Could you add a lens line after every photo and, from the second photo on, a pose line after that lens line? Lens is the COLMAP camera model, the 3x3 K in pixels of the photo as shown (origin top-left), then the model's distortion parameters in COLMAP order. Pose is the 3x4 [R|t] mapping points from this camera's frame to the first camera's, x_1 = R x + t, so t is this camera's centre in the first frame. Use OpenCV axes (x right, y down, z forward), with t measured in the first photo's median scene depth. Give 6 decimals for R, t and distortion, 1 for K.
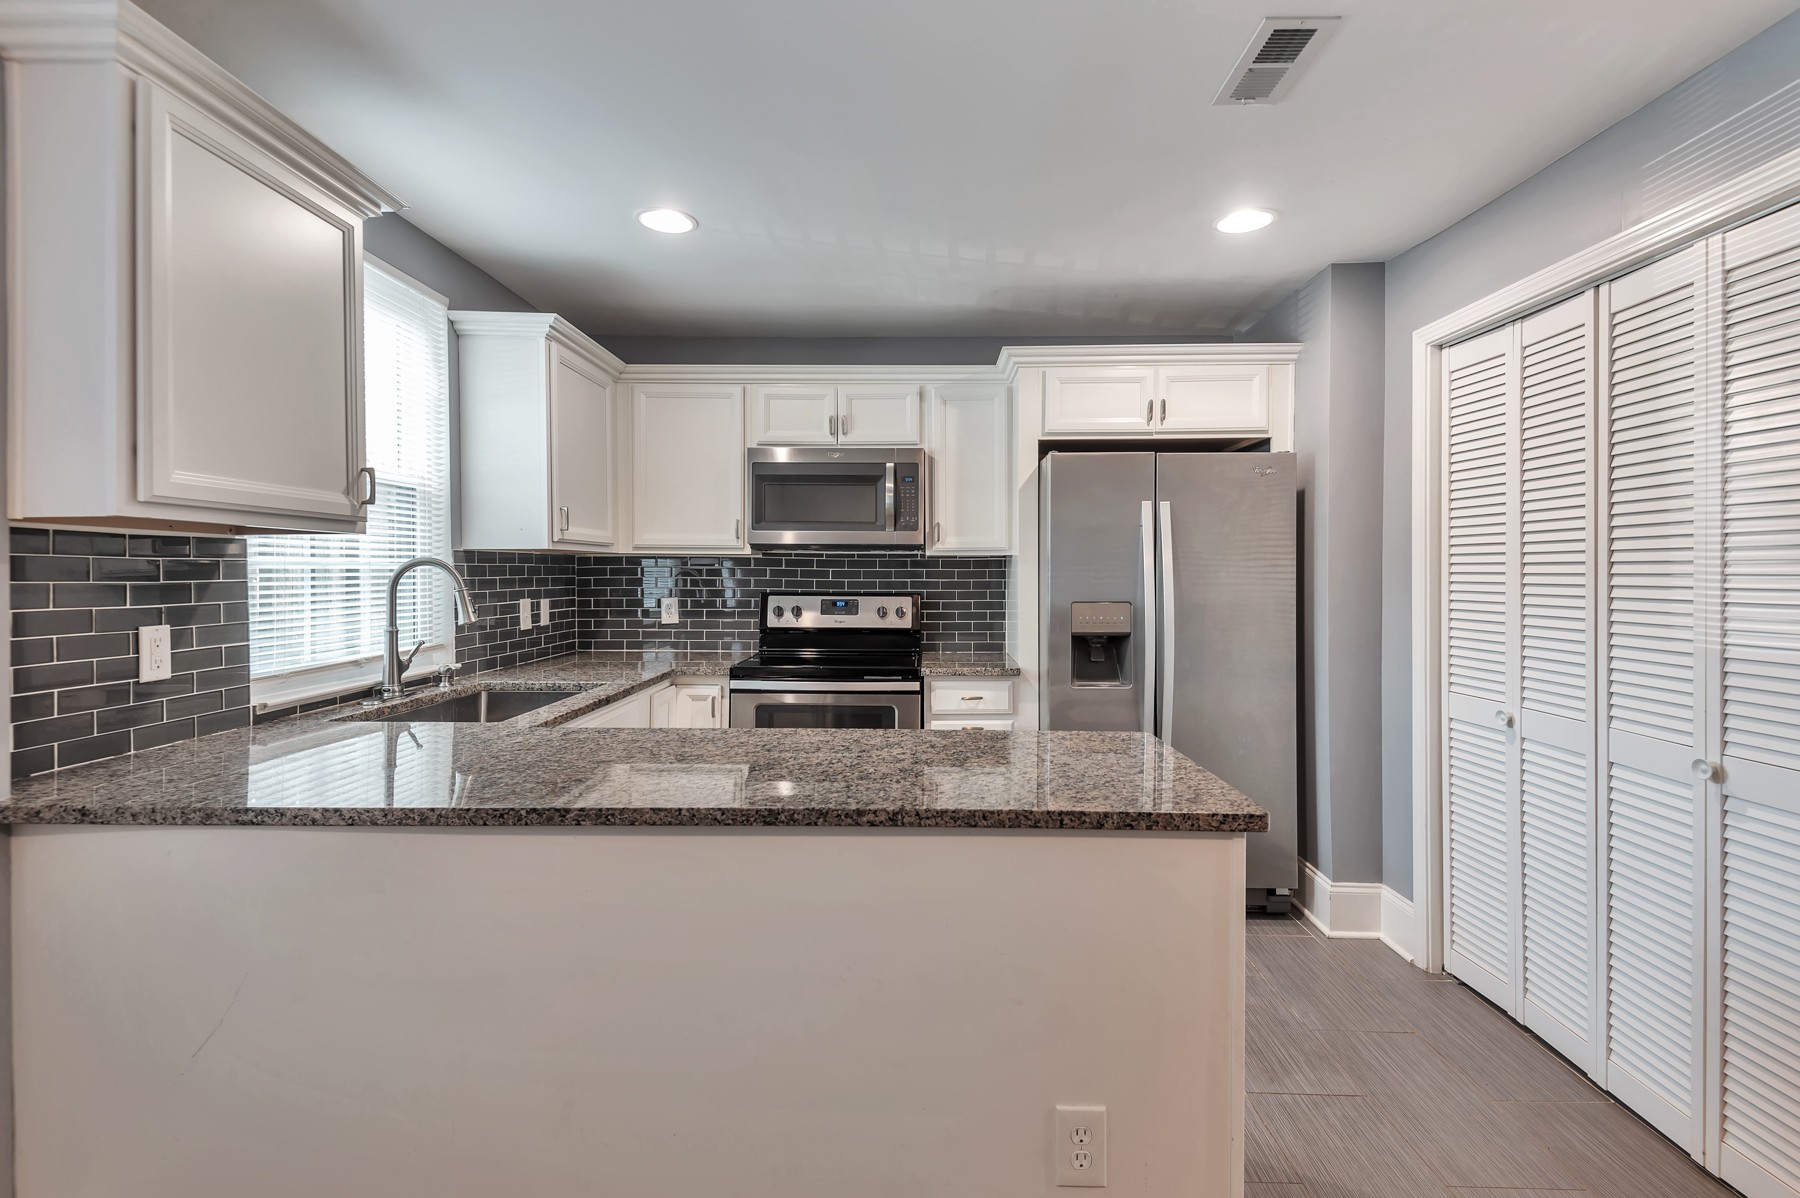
lens RADIAL K [[815.0, 0, 895.8], [0, 815.0, 585.5], [0, 0, 1]] dist [0.023463, -0.006011]
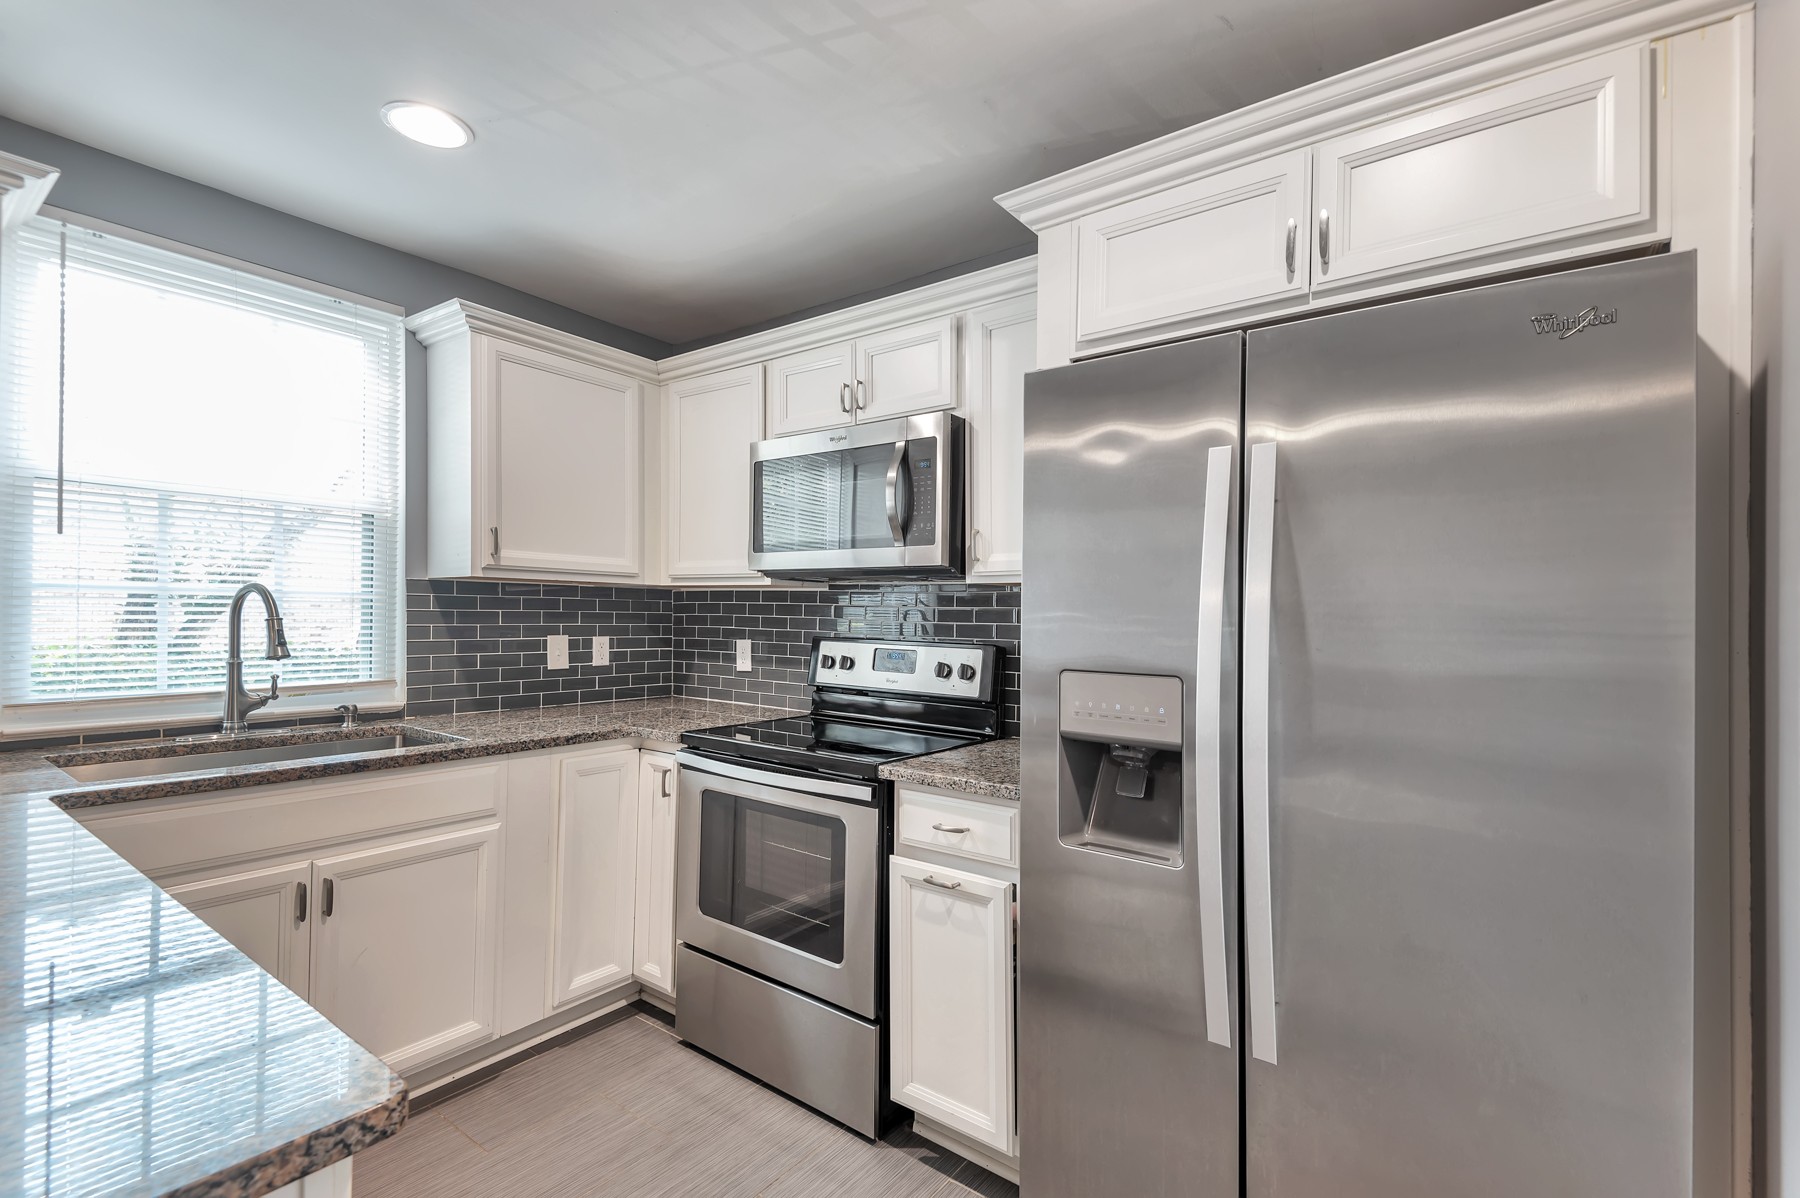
lens RADIAL K [[815.0, 0, 856.6], [0, 815.0, 613.1], [0, 0, 1]] dist [0.023463, -0.006011]
pose [[0.816046, 0.011130, -0.577880, 0.344680], [-0.024140, 0.999598, -0.014837, -0.002885], [0.577483, 0.026058, 0.815987, 0.457159]]
